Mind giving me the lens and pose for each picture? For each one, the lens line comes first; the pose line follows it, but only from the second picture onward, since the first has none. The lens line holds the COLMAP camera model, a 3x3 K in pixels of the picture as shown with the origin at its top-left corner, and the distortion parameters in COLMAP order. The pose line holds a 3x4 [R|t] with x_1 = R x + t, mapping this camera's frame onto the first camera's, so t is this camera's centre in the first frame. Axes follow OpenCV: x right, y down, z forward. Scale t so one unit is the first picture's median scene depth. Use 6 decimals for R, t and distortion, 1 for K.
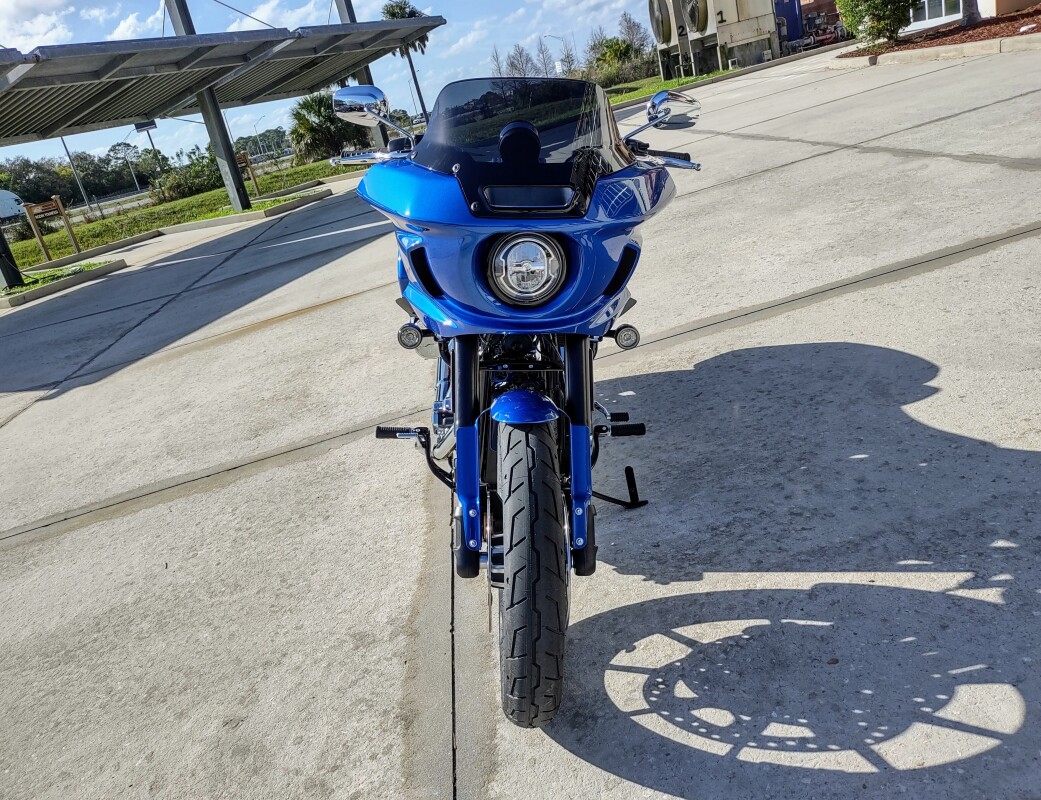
lens RADIAL K [[827.6, 0, 511.6], [0, 827.6, 408.2], [0, 0, 1]] dist [0.026510, -0.024019]
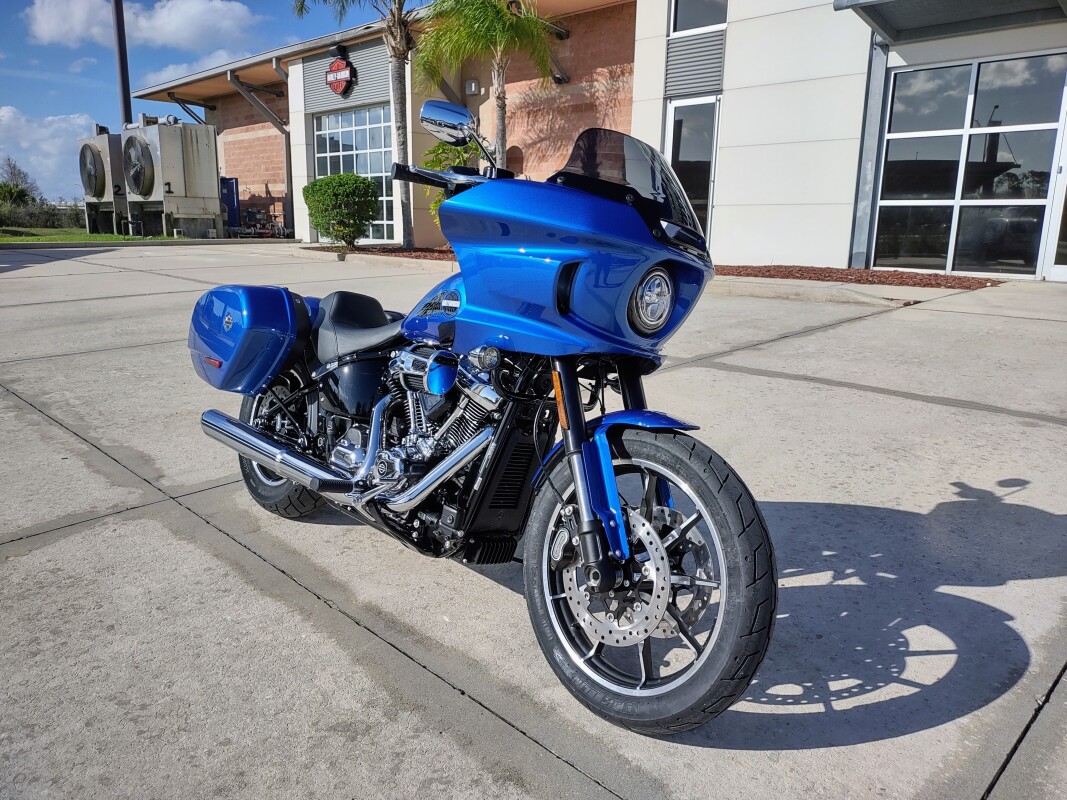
lens RADIAL K [[794.7, 0, 533.9], [0, 794.7, 409.0], [0, 0, 1]] dist [0.027848, -0.028492]
pose [[0.730305, 0.095144, 0.676463, -0.093308], [0.049519, 0.980275, -0.191335, 0.019959], [-0.681324, 0.173230, 0.711189, 0.040948]]
